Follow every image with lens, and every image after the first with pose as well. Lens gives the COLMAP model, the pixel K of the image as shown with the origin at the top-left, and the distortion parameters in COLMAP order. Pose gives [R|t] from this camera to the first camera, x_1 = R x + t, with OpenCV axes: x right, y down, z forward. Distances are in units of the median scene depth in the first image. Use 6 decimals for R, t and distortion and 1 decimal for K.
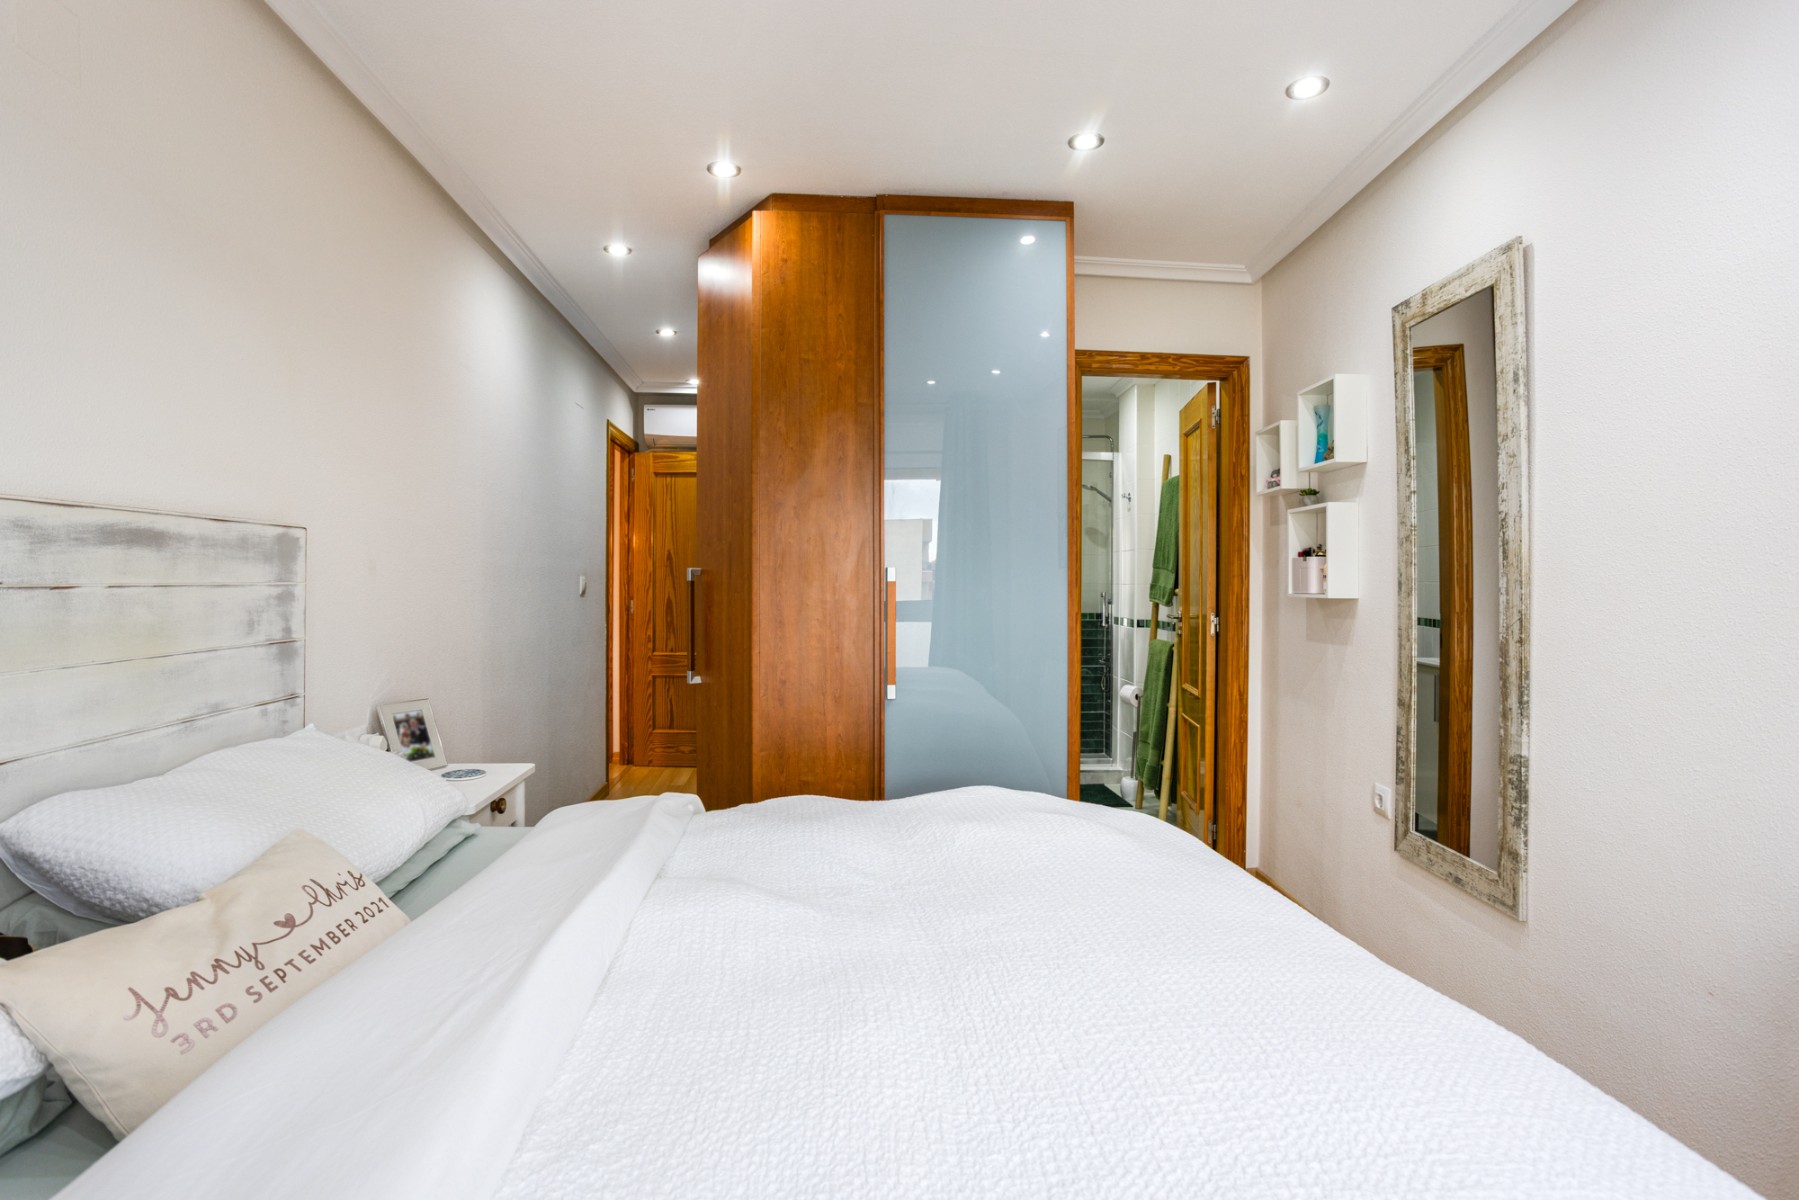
lens RADIAL K [[900.8, 0, 905.6], [0, 900.8, 587.3], [0, 0, 1]] dist [-0.055232, 0.030961]
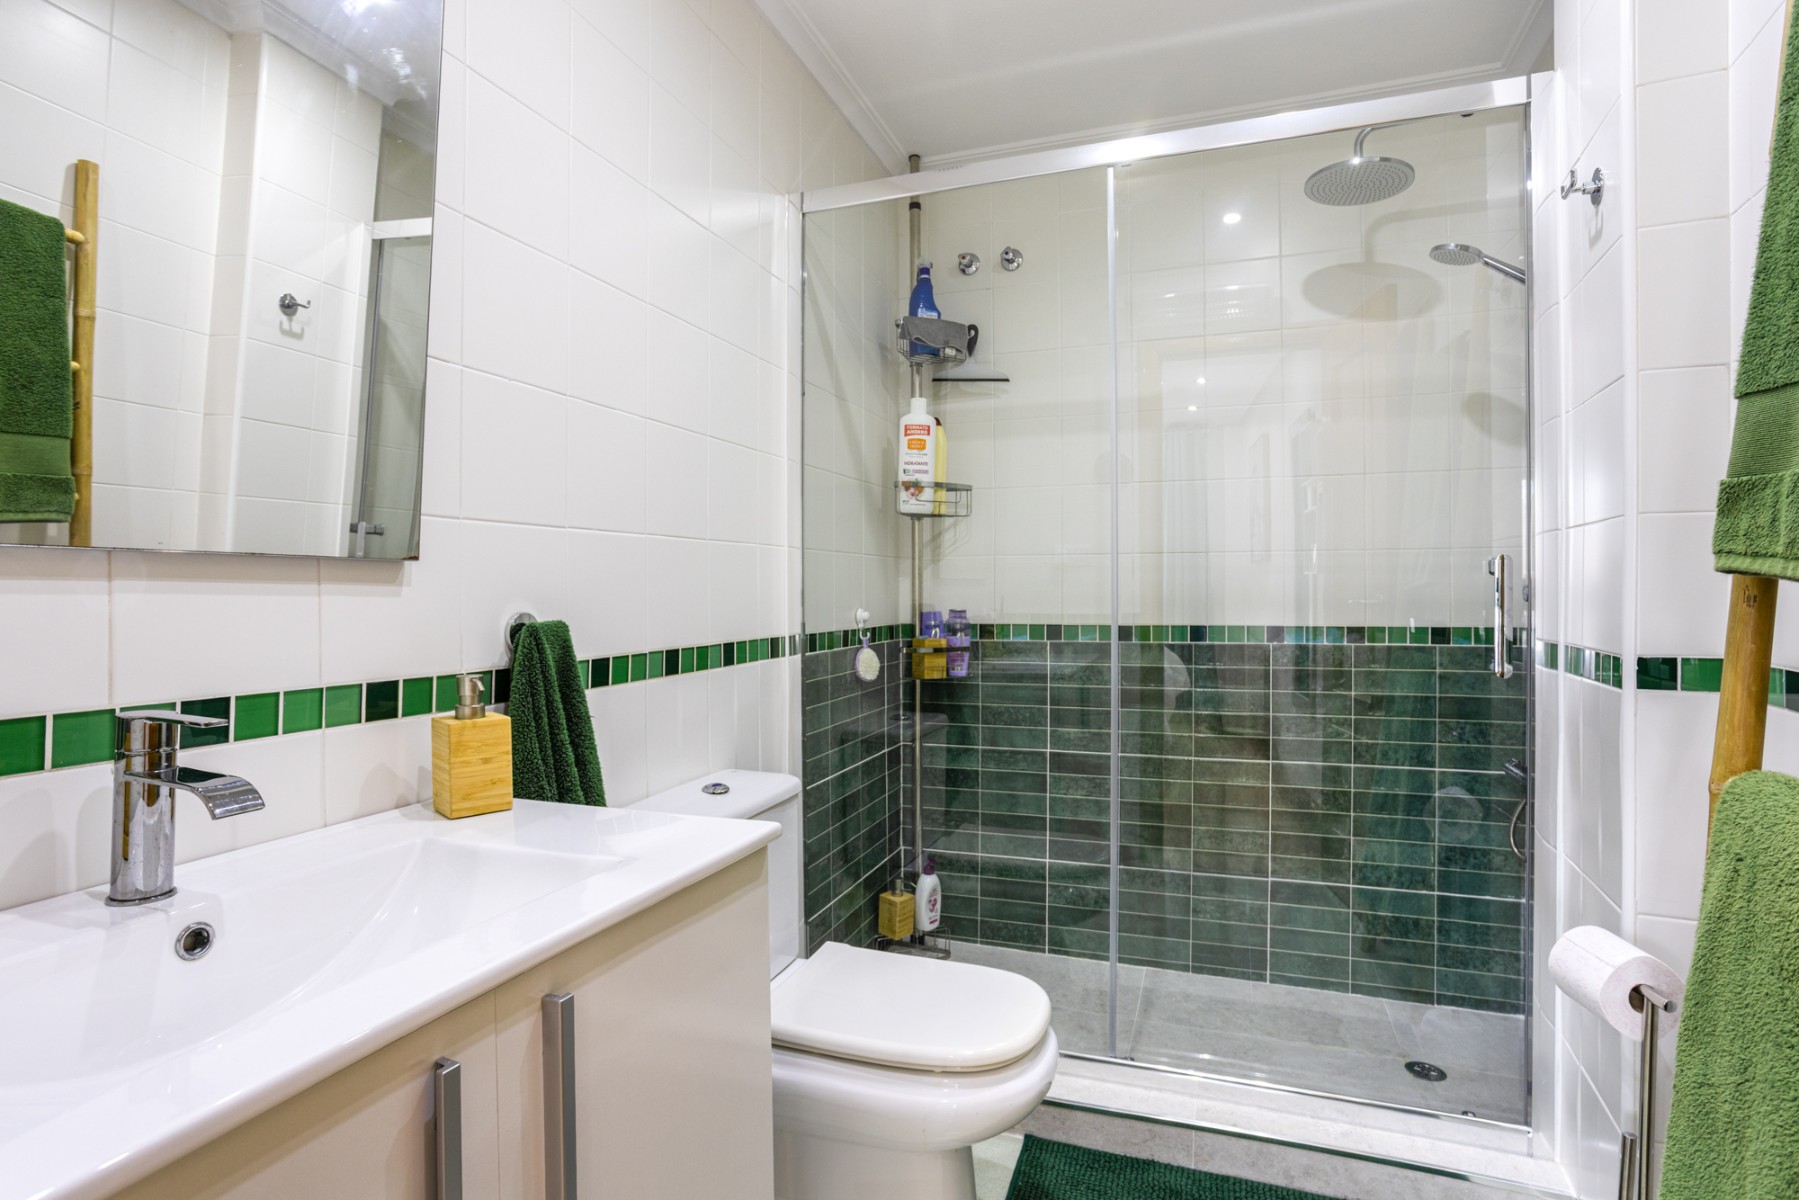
lens RADIAL K [[900.8, 0, 905.6], [0, 900.8, 587.3], [0, 0, 1]] dist [-0.055232, 0.030961]
pose [[0.906622, 0.006508, -0.421894, 0.183466], [-0.018691, 0.999519, -0.024749, 0.028037], [0.421530, 0.030323, 0.906308, 0.720041]]
